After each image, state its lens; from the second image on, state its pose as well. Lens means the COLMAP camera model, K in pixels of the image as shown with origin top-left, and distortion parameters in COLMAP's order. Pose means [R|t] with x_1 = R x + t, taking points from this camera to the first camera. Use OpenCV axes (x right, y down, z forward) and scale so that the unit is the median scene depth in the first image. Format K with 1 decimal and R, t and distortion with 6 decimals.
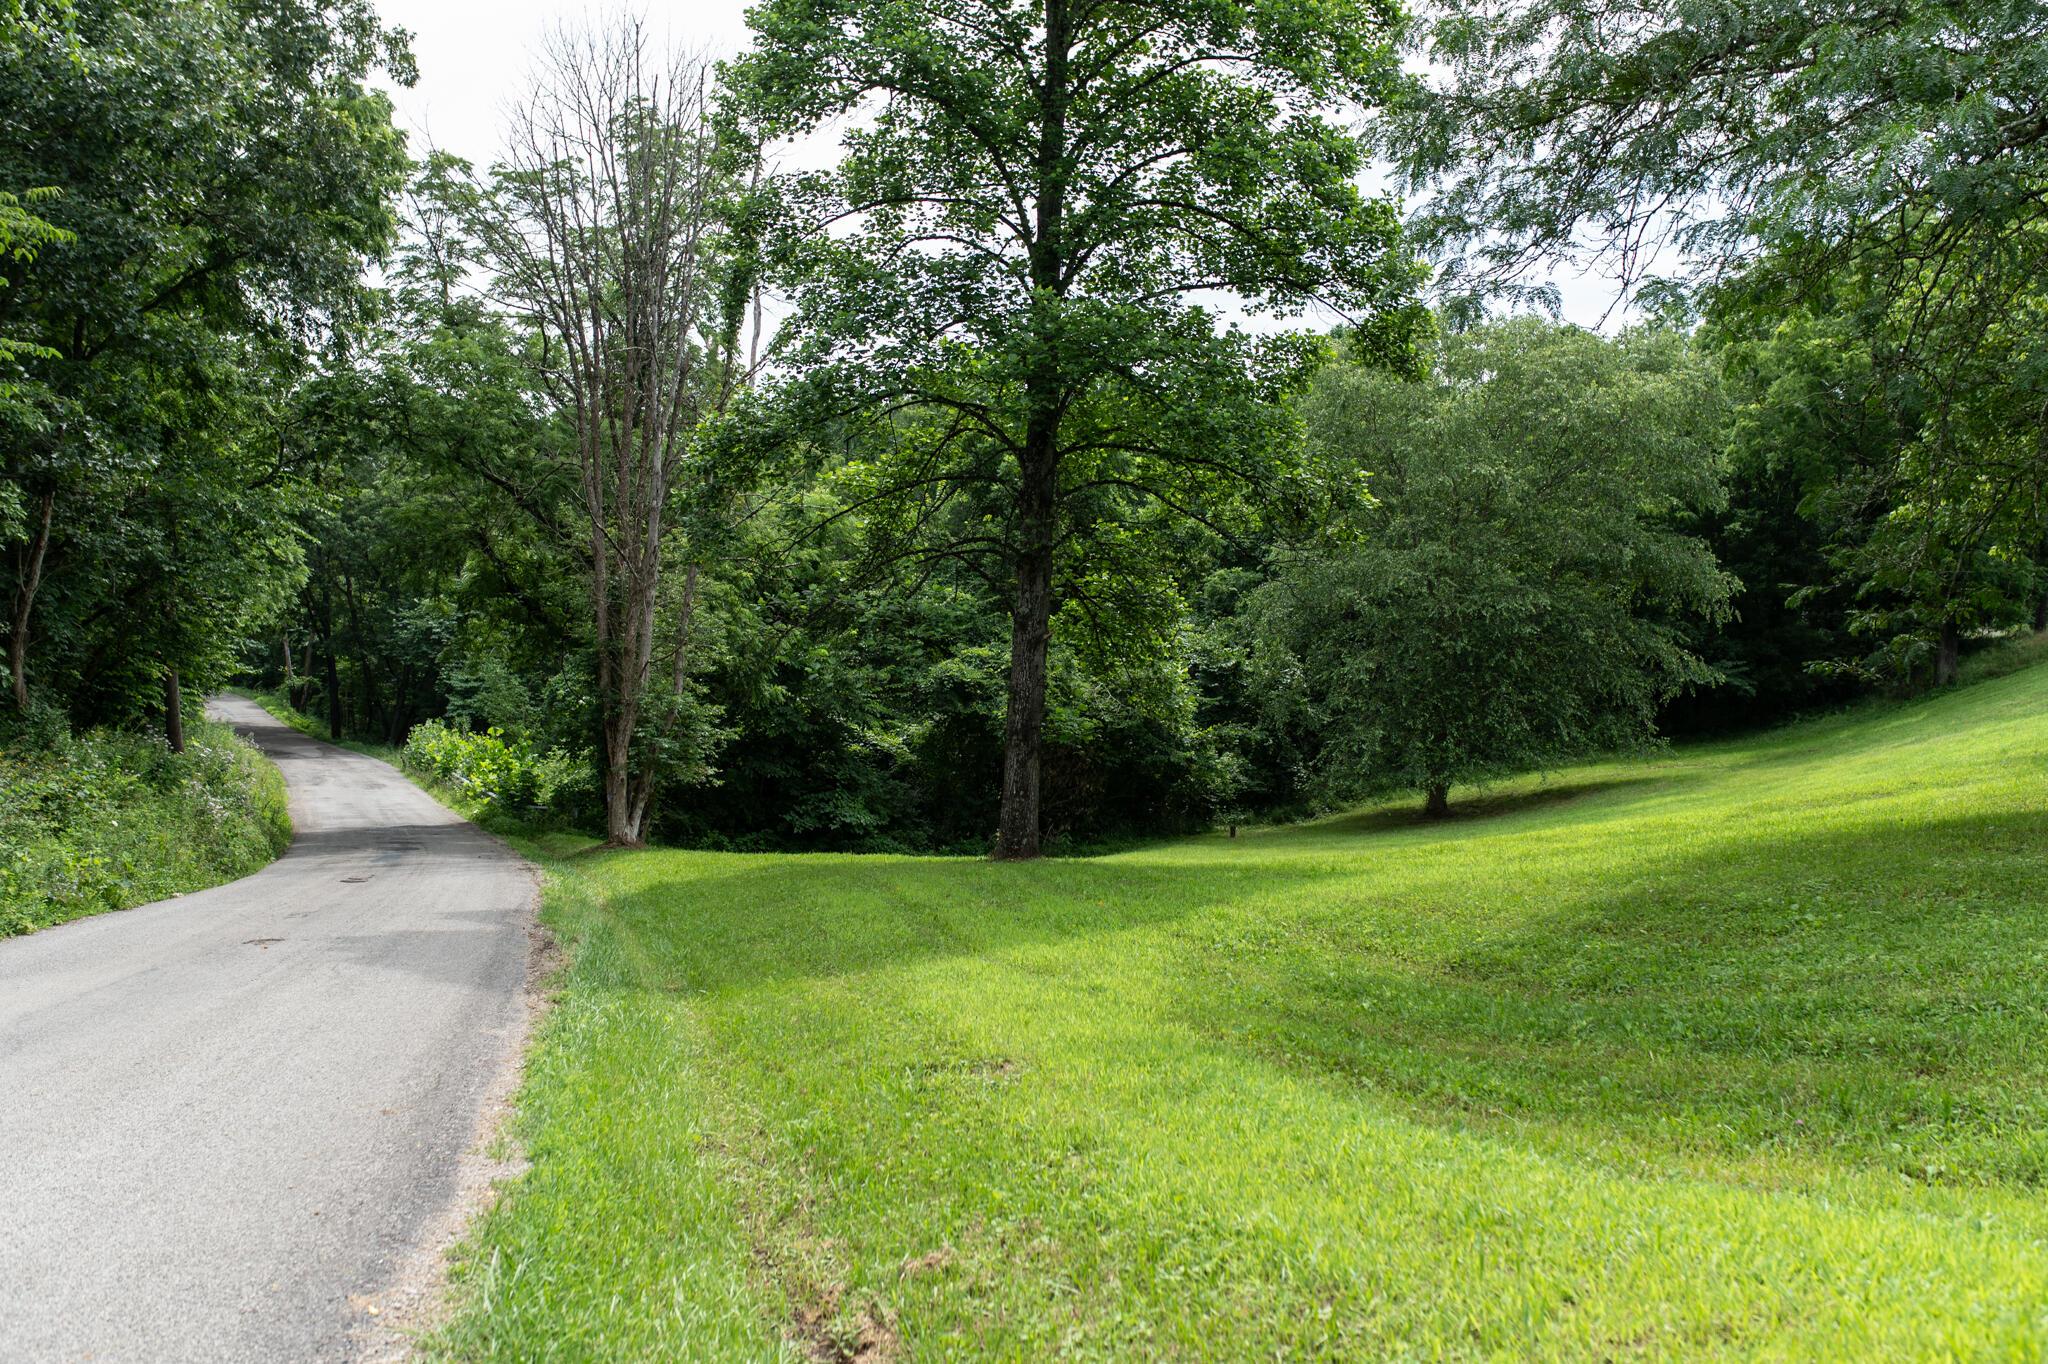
lens RADIAL K [[1937.9, 0, 1030.1], [0, 1937.9, 669.2], [0, 0, 1]] dist [-0.027944, 0.000000]
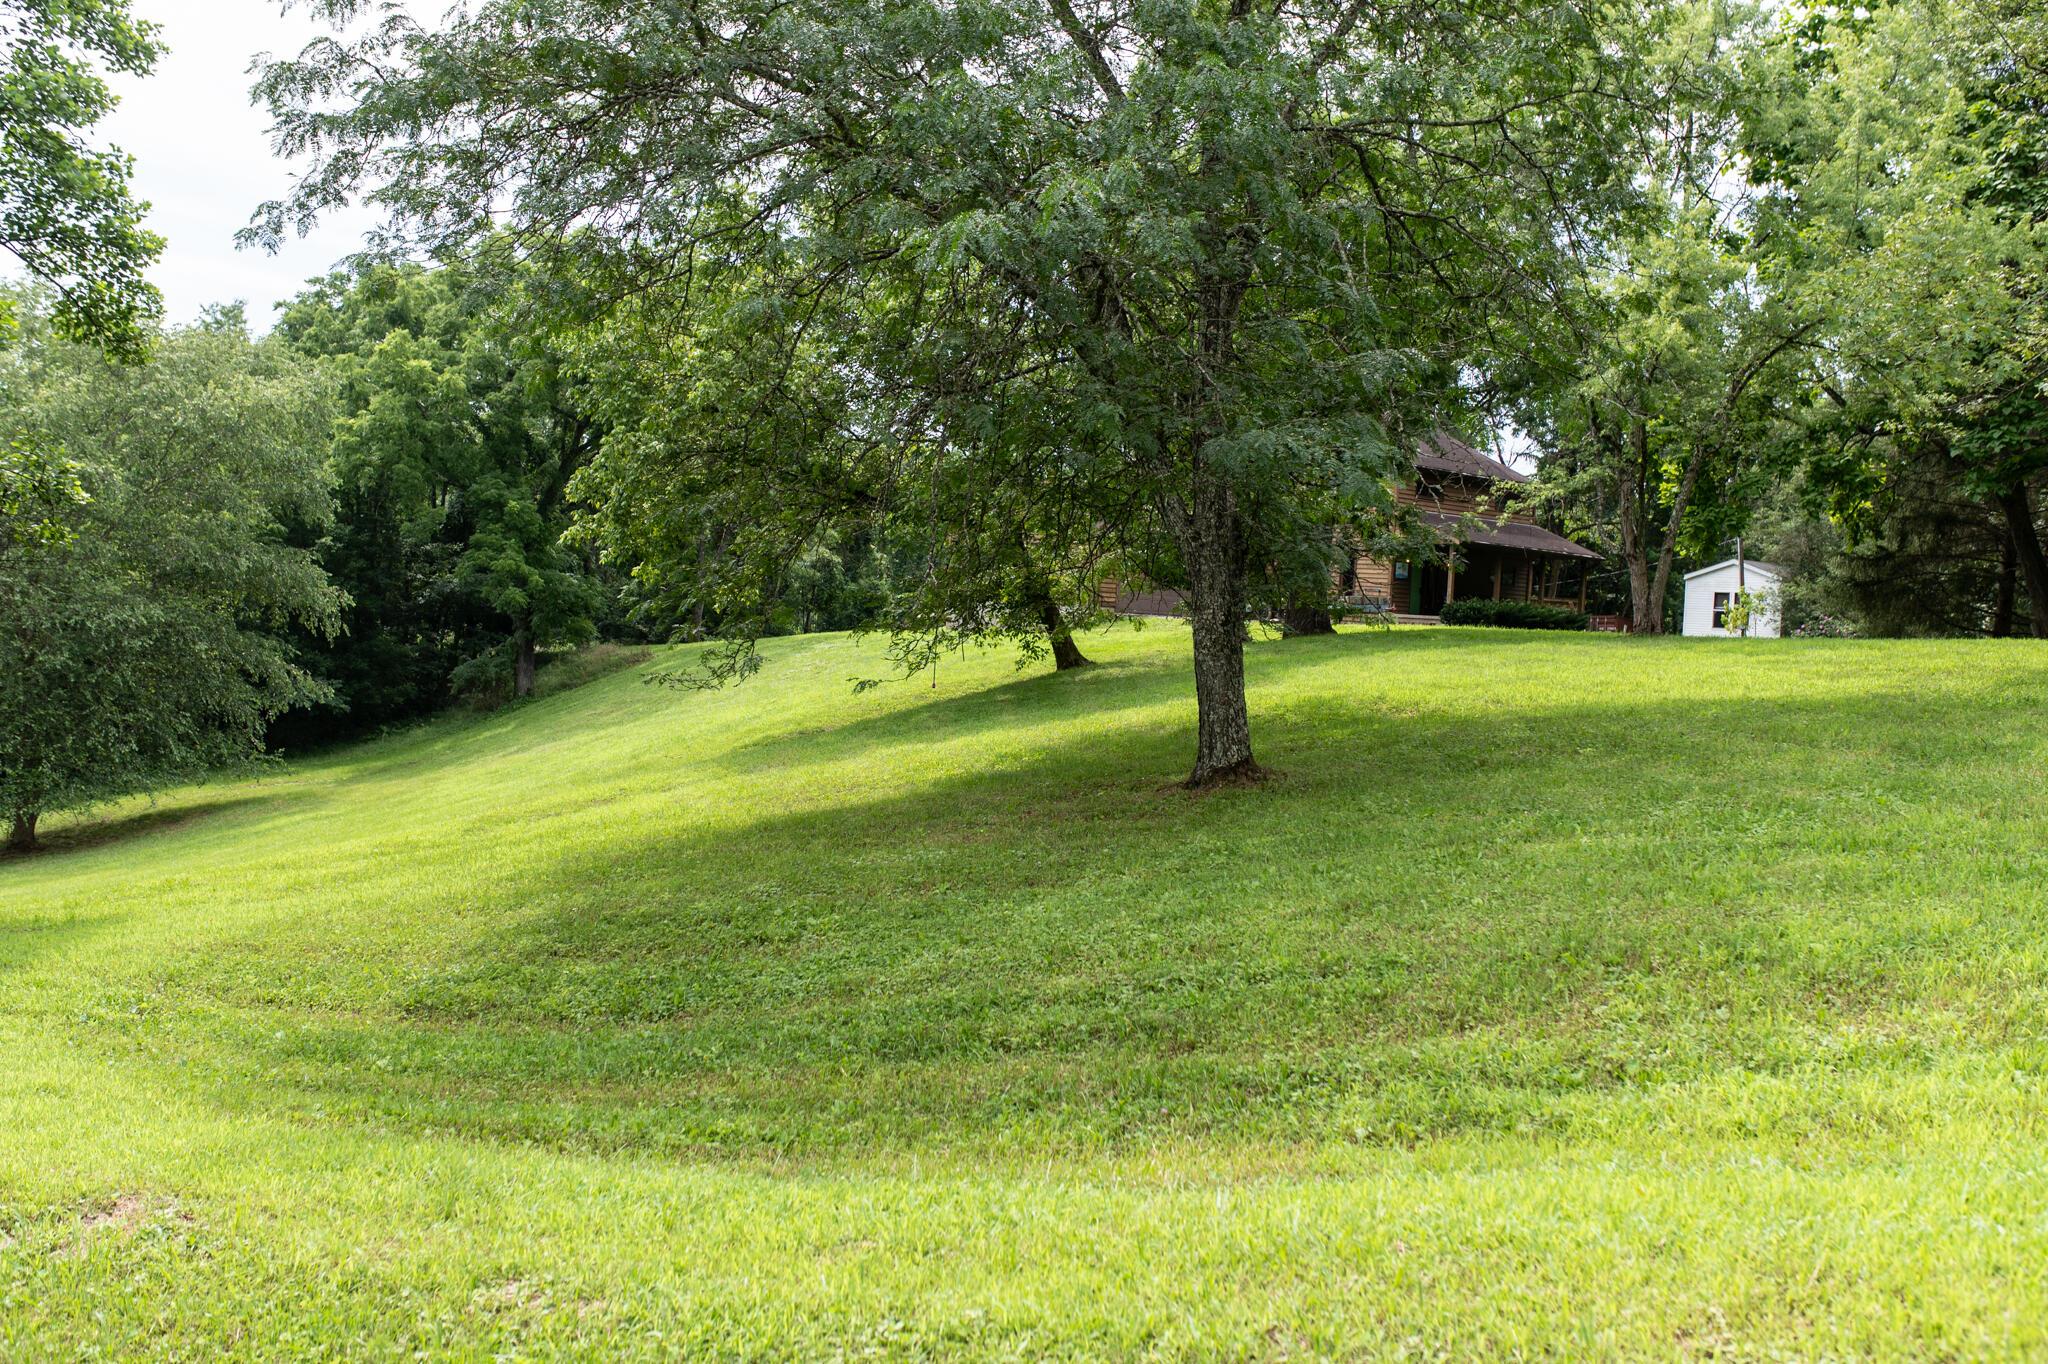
lens RADIAL K [[1937.9, 0, 1015.9], [0, 1937.9, 697.2], [0, 0, 1]] dist [-0.027944, 0.000000]
pose [[0.753961, -0.012638, 0.656798, -0.089885], [0.008131, 0.999918, 0.009907, -0.000218], [-0.656869, -0.002129, 0.754002, 0.068553]]
